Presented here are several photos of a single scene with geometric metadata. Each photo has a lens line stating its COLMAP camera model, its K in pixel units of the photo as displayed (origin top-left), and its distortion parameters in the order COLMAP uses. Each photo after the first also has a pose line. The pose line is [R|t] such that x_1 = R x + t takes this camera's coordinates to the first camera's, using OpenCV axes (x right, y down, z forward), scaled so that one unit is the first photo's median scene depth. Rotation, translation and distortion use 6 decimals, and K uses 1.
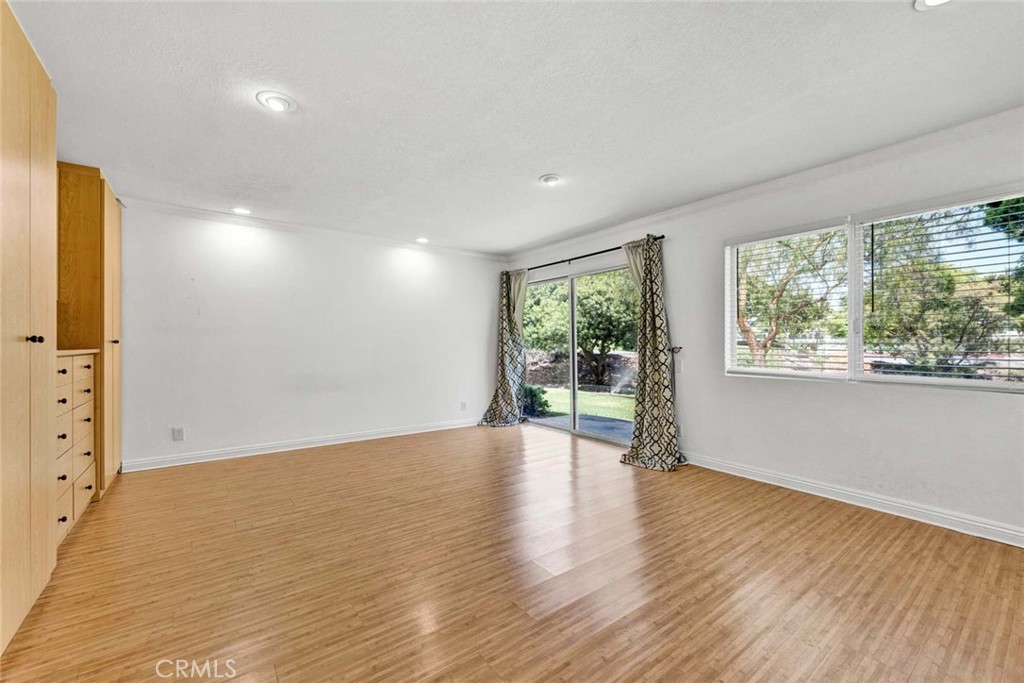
lens RADIAL K [[417.6, 0, 507.7], [0, 417.6, 344.9], [0, 0, 1]] dist [0.000782, 0.000009]
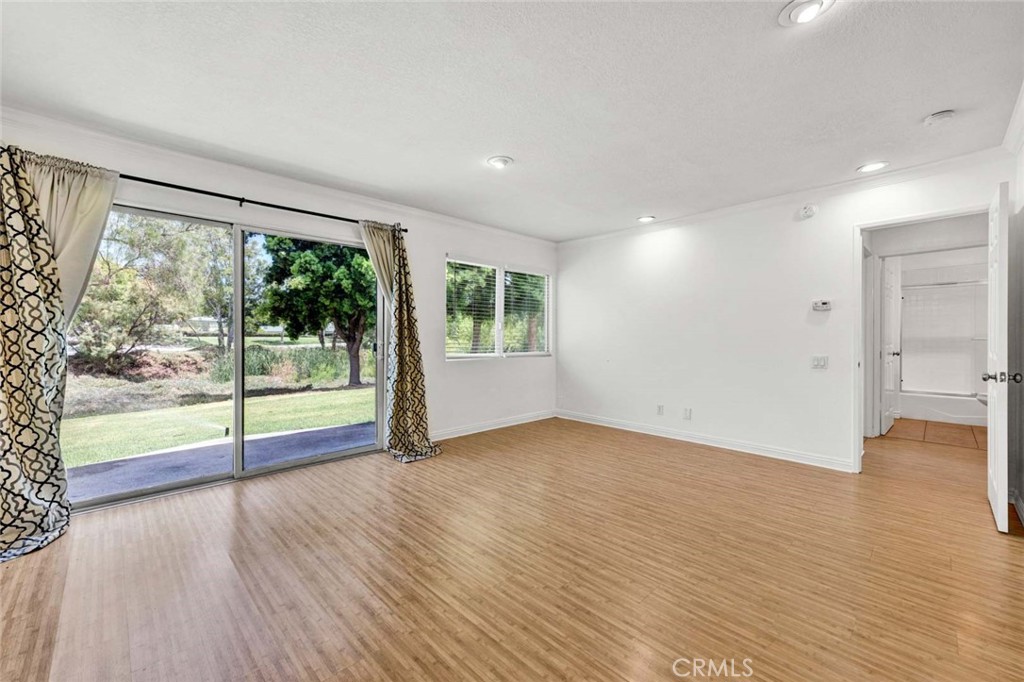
lens RADIAL K [[416.6, 0, 509.1], [0, 416.6, 335.2], [0, 0, 1]] dist [0.003407, -0.000182]
pose [[-0.129348, 0.001315, 0.991598, -0.911373], [-0.003295, 0.999993, -0.001756, -0.003732], [-0.991594, -0.003495, -0.129342, 1.207700]]
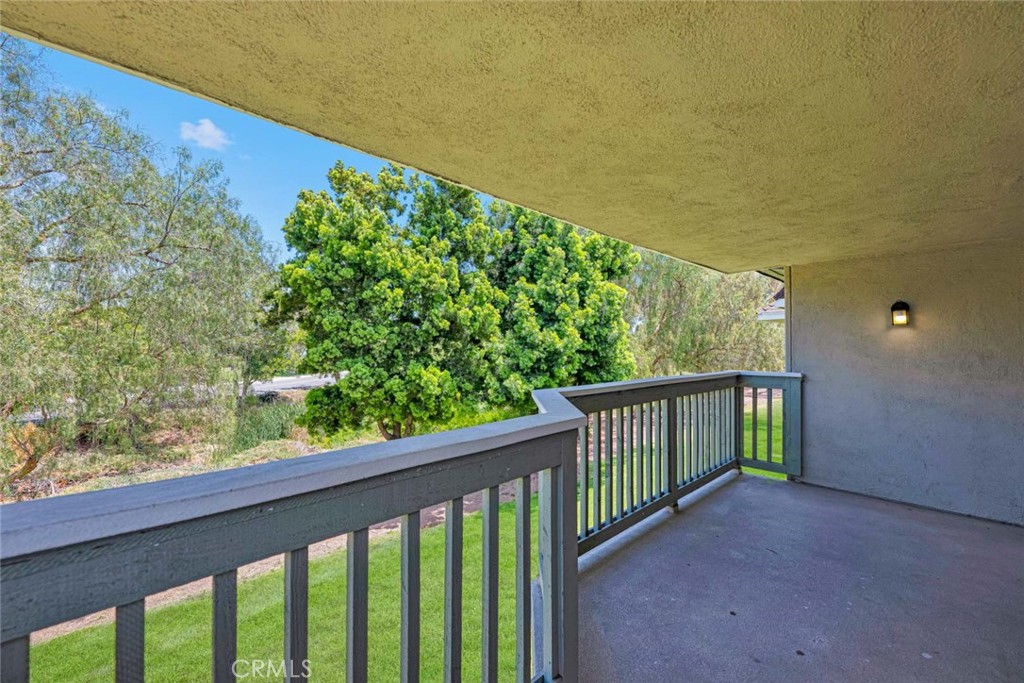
lens RADIAL K [[414.0, 0, 512.3], [0, 414.0, 343.0], [0, 0, 1]] dist [-0.000524, -0.000350]
pose [[-0.130891, 0.019333, 0.991208, -0.161867], [0.000457, 0.999811, -0.019441, -0.974963], [-0.991397, -0.002092, -0.130875, 1.849525]]
